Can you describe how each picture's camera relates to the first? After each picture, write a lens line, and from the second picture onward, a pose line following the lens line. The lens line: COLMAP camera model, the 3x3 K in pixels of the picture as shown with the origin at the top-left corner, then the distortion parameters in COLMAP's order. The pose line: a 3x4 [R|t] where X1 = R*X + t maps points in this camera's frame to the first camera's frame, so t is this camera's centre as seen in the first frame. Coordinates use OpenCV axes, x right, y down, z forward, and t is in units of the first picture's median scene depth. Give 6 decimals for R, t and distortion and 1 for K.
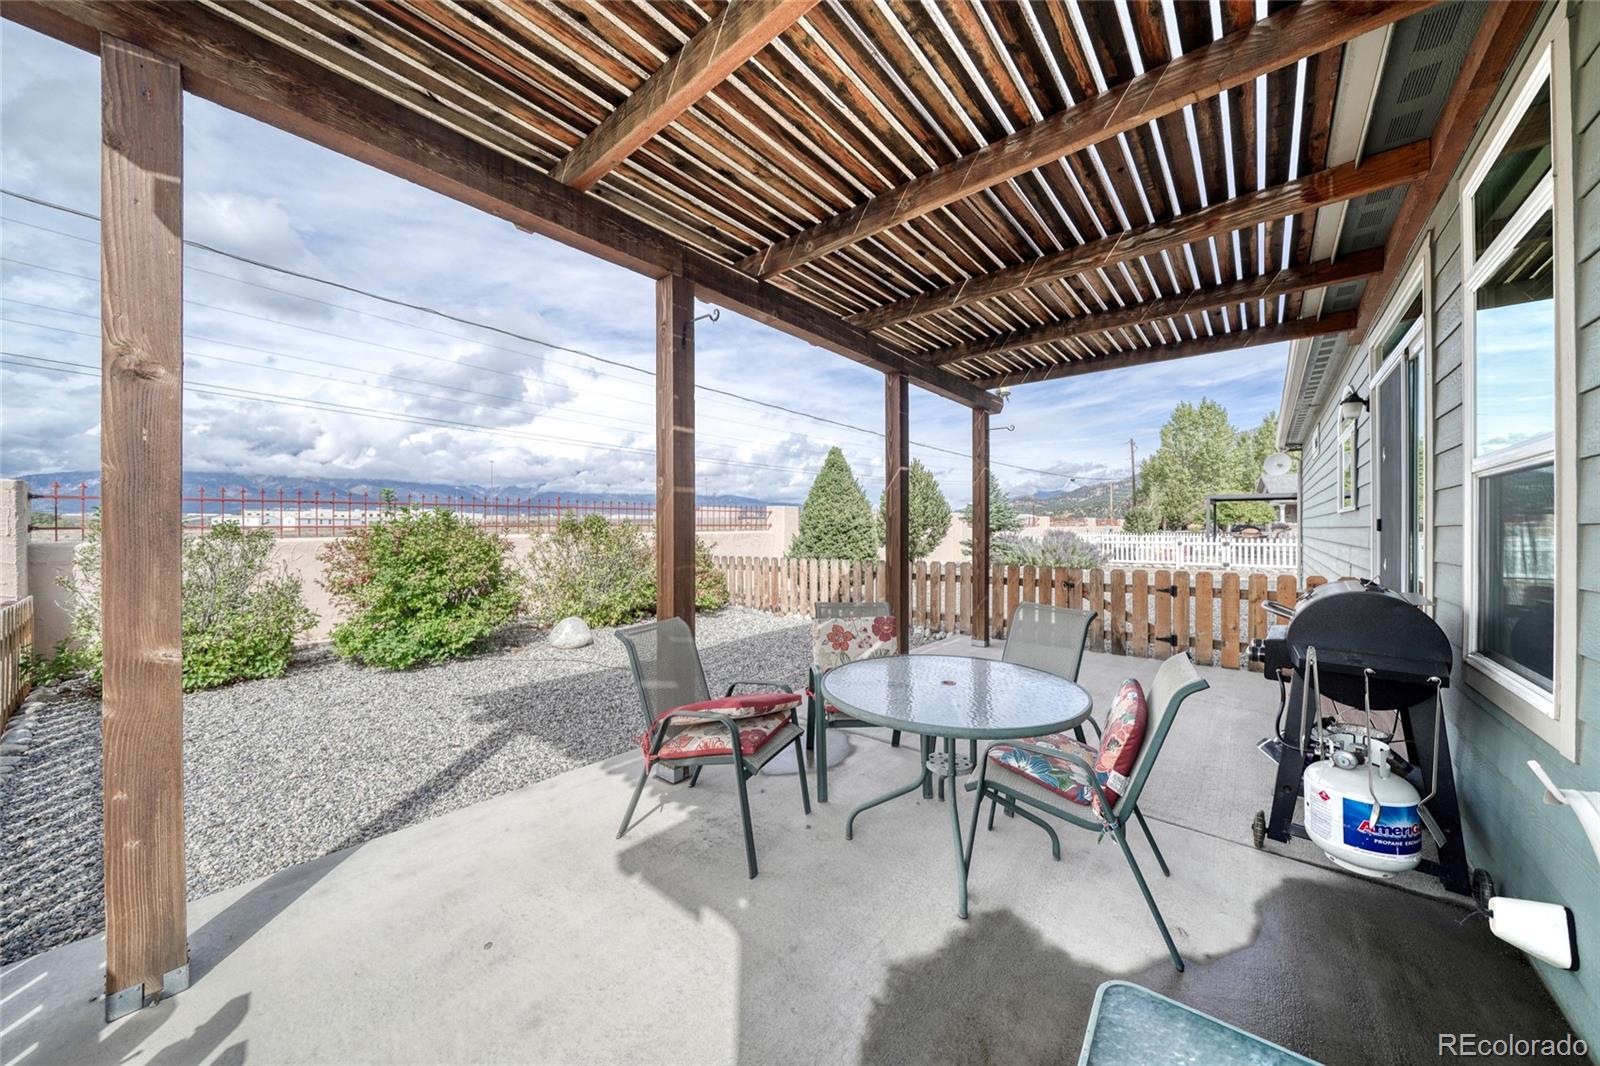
lens RADIAL K [[558.4, 0, 773.3], [0, 558.4, 529.0], [0, 0, 1]] dist [-0.004177, -0.000427]
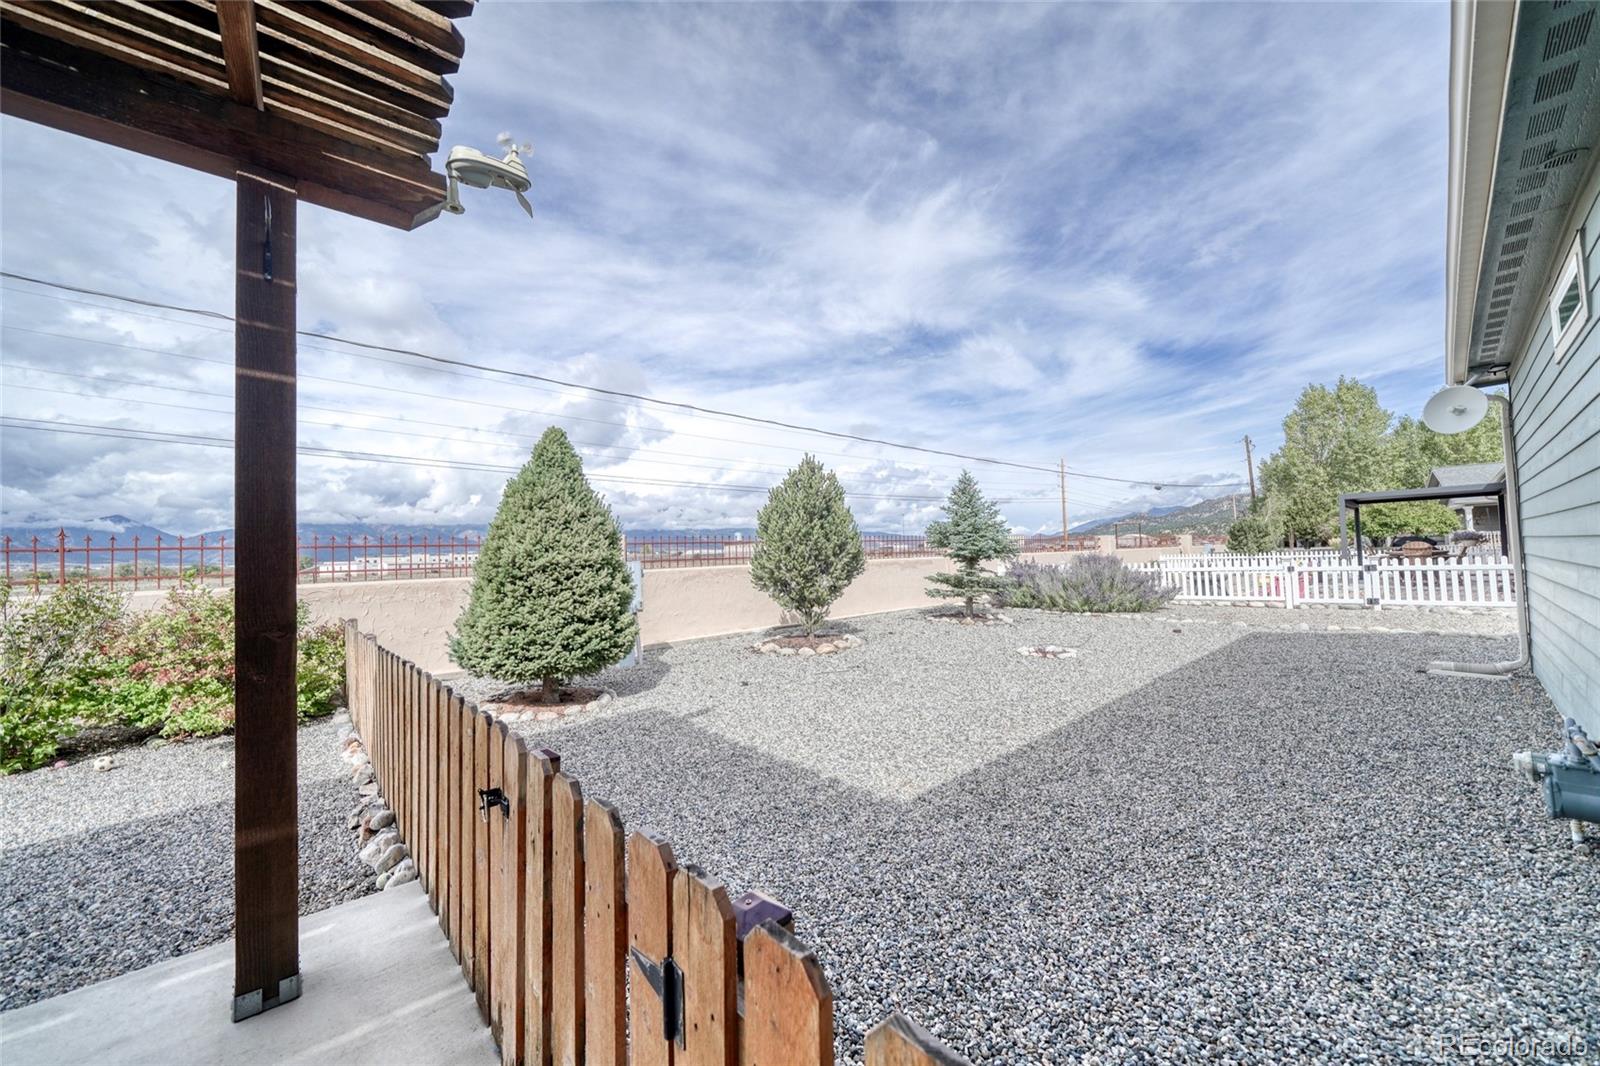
lens RADIAL K [[558.4, 0, 803.1], [0, 558.4, 538.0], [0, 0, 1]] dist [-0.004177, -0.000427]
pose [[0.990328, -0.036745, -0.133794, 0.116965], [0.031506, 0.998659, -0.041070, -0.000646], [0.135124, 0.036458, 0.990158, 0.129461]]
